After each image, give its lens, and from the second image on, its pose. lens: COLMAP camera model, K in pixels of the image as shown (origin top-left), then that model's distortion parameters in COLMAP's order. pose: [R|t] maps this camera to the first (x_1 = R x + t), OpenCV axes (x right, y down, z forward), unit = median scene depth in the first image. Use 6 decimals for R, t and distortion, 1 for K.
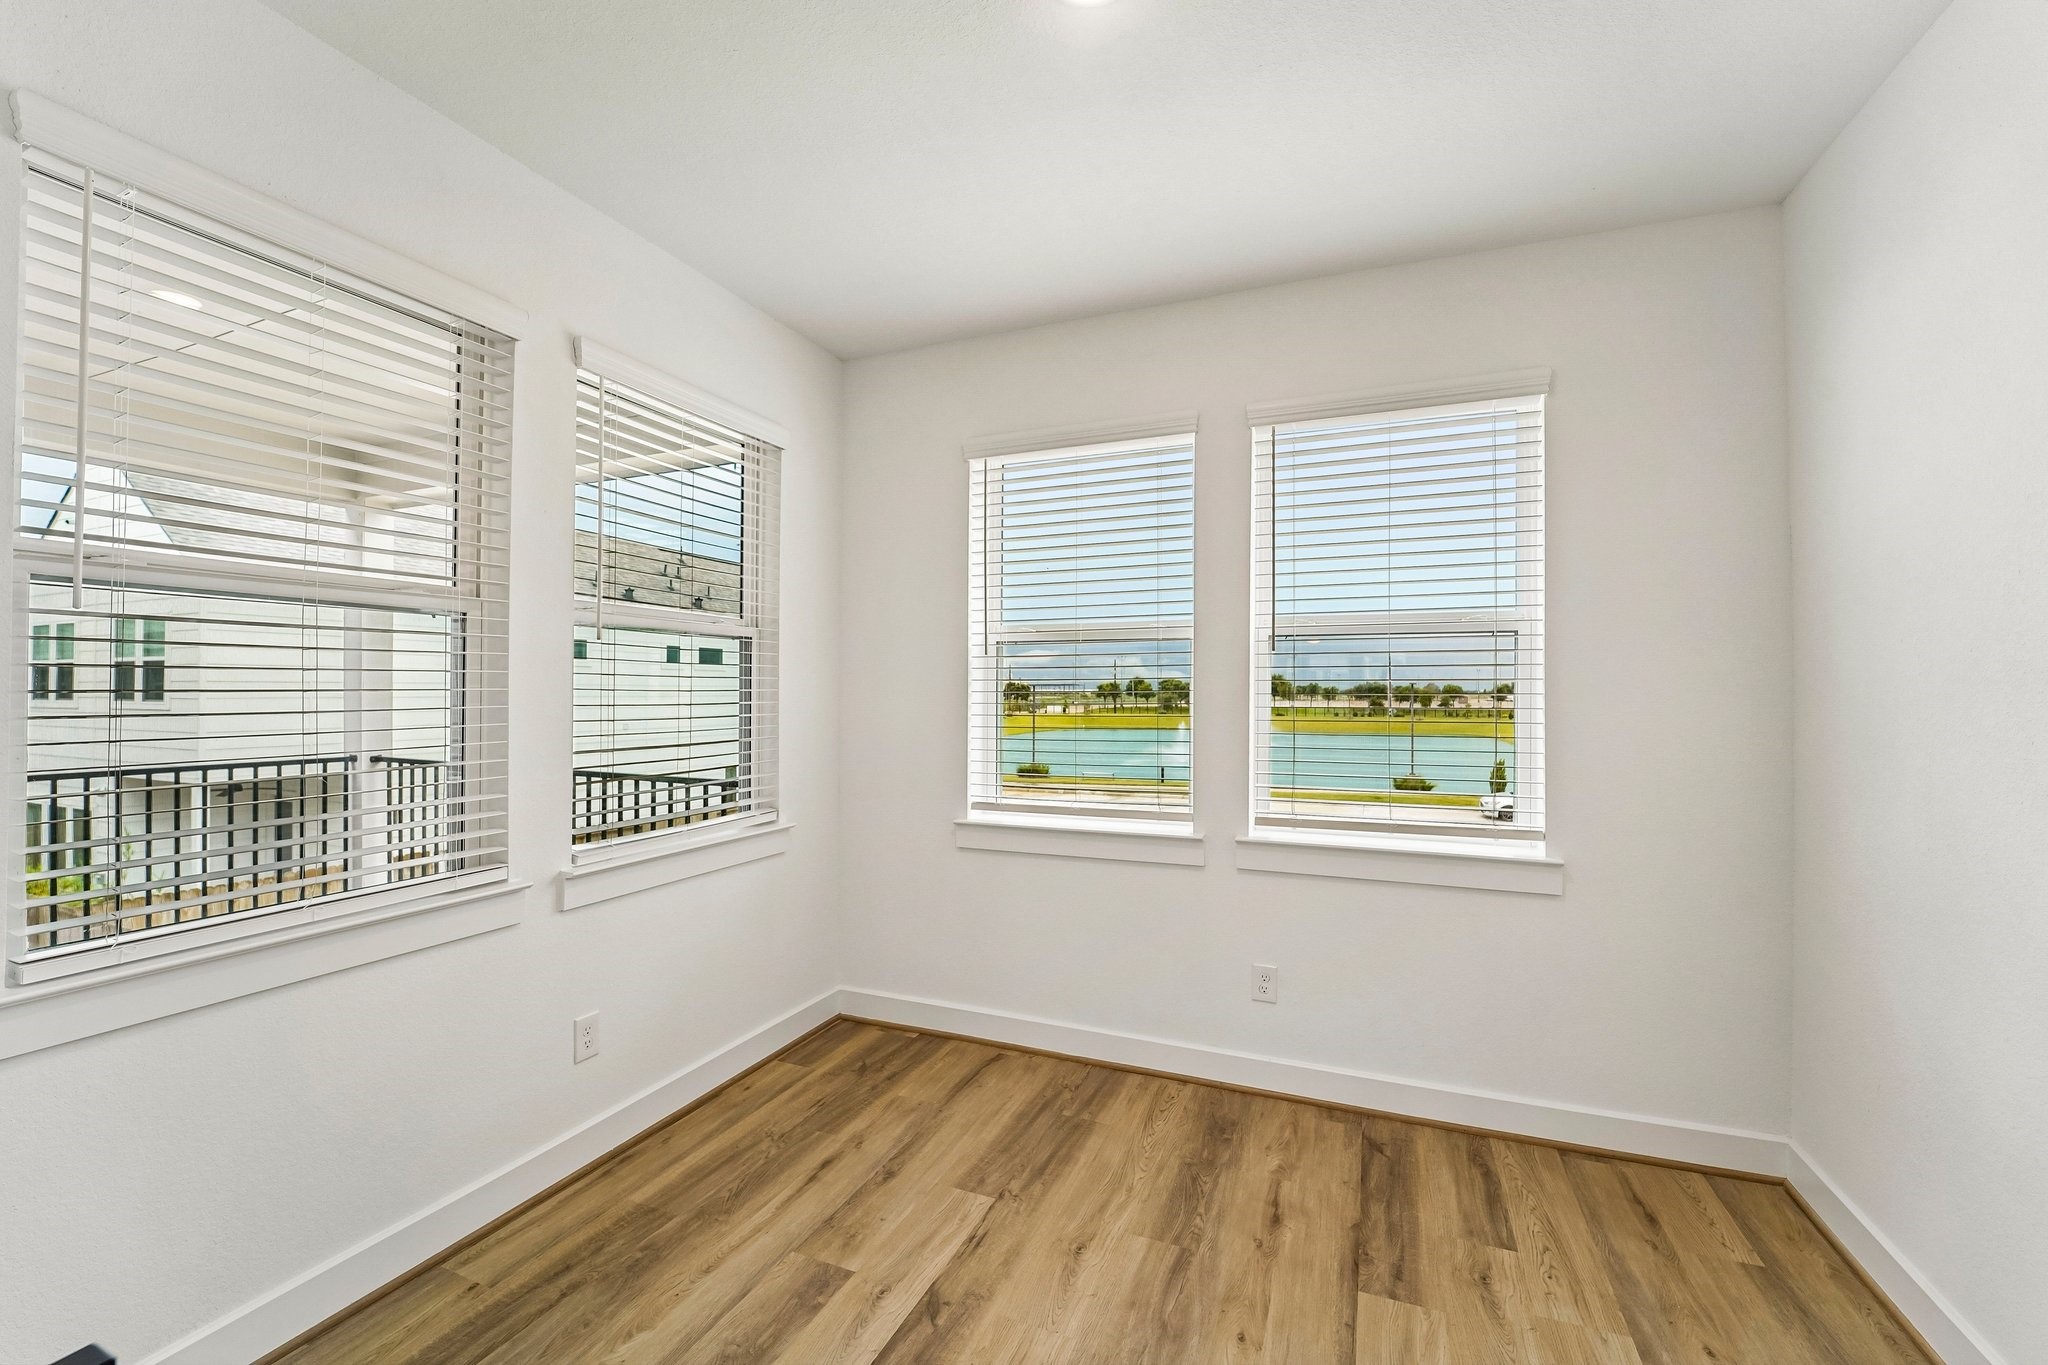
lens RADIAL K [[815.9, 0, 1016.4], [0, 815.9, 687.6], [0, 0, 1]] dist [-0.013936, 0.000038]
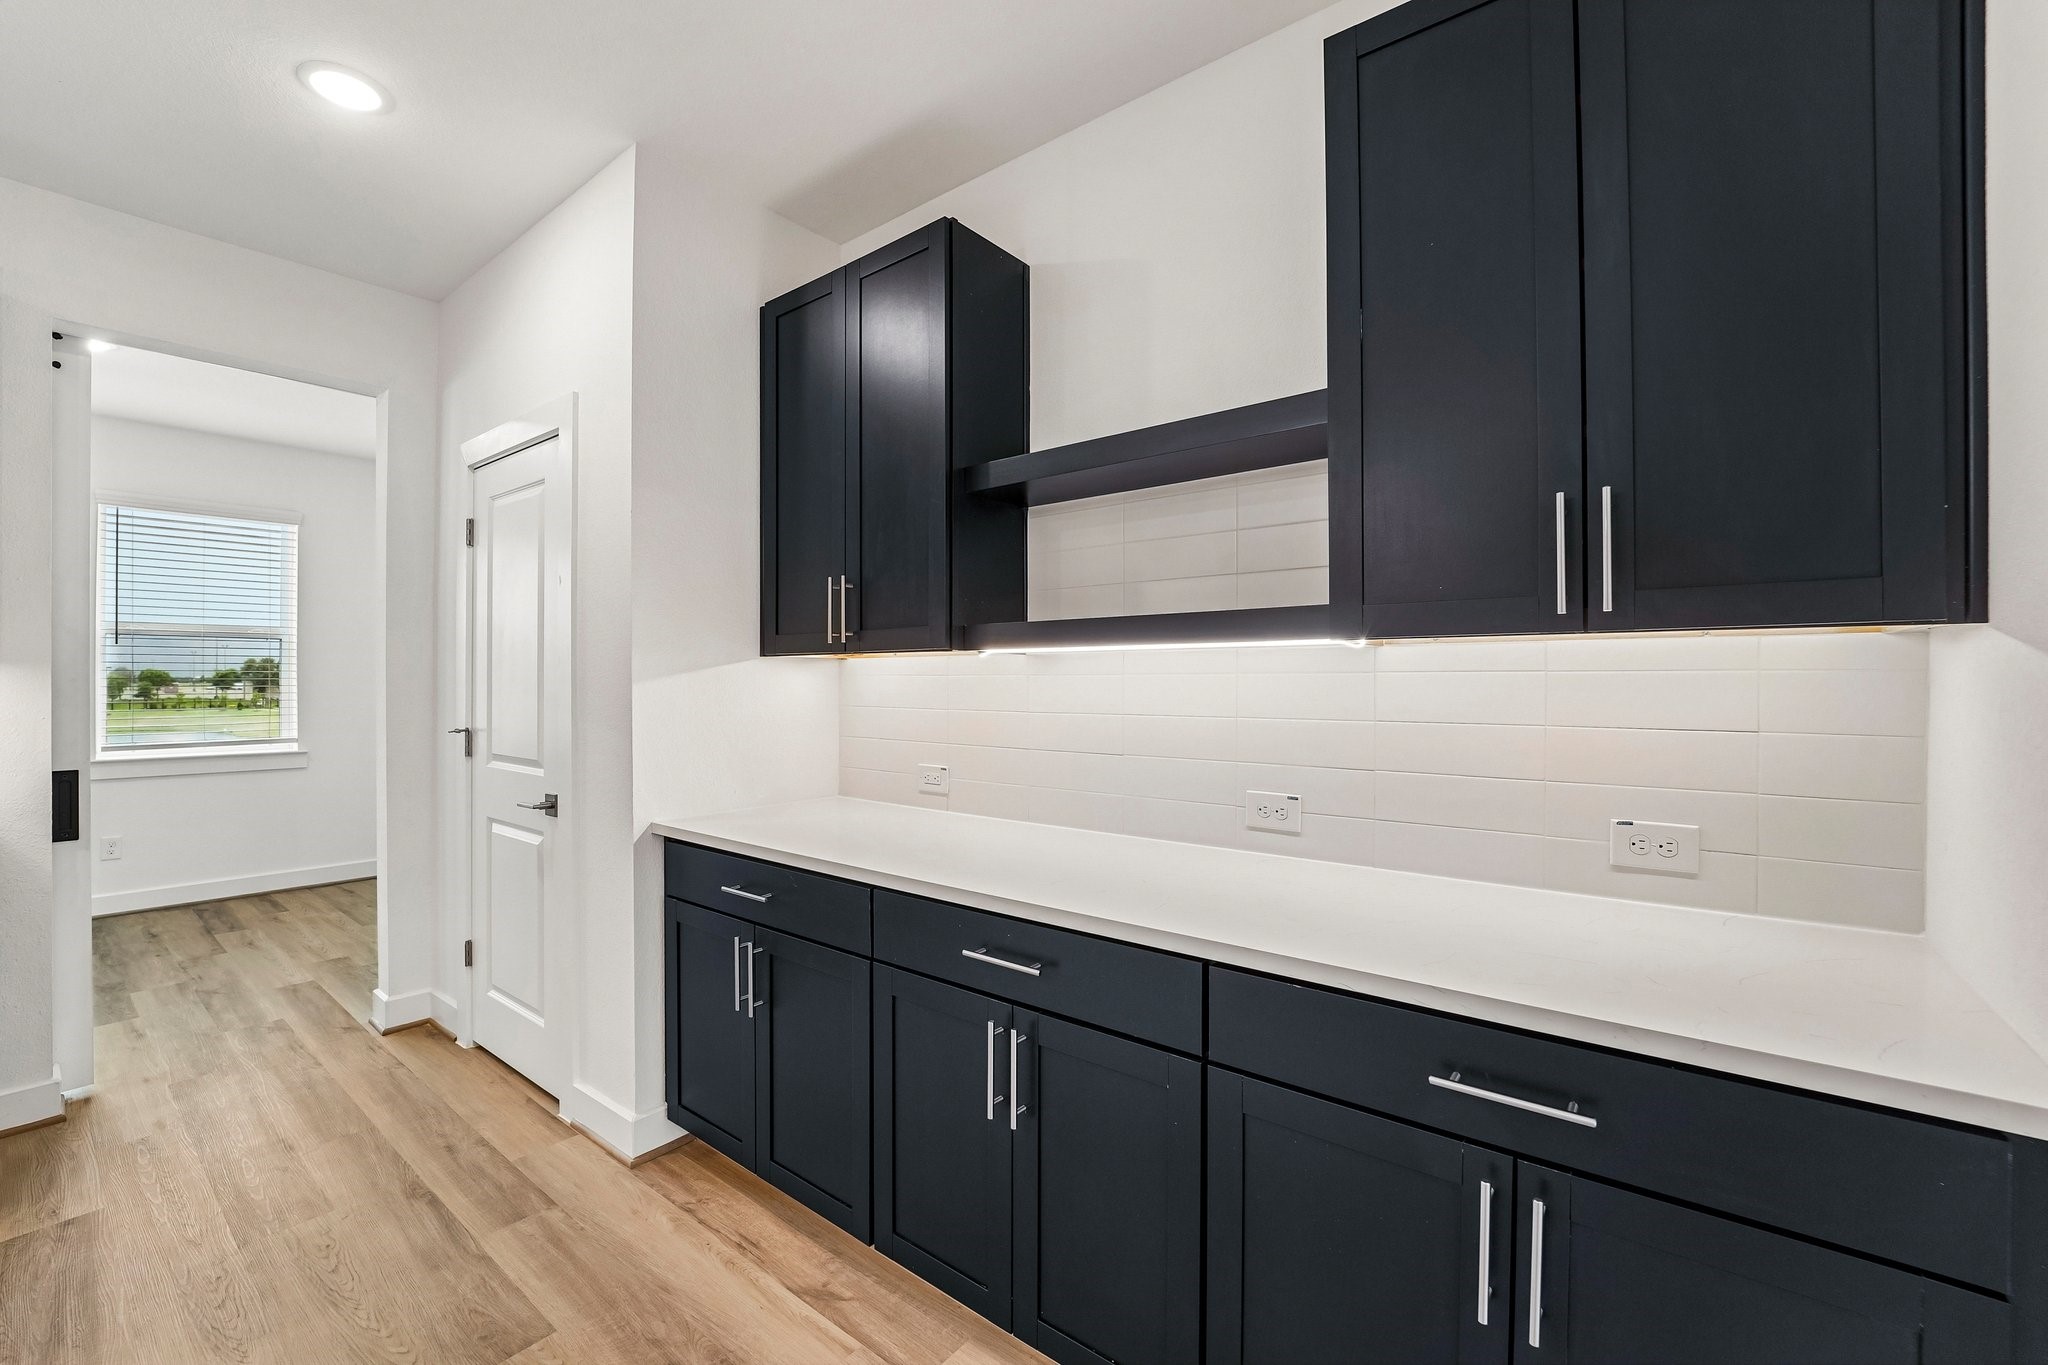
lens RADIAL K [[839.5, 0, 1022.8], [0, 839.5, 678.2], [0, 0, 1]] dist [-0.014990, -0.000536]
pose [[0.261346, -0.002619, 0.965242, -0.829538], [-0.002321, 0.999992, 0.003342, 0.013834], [-0.965242, -0.003114, 0.261338, -1.224948]]
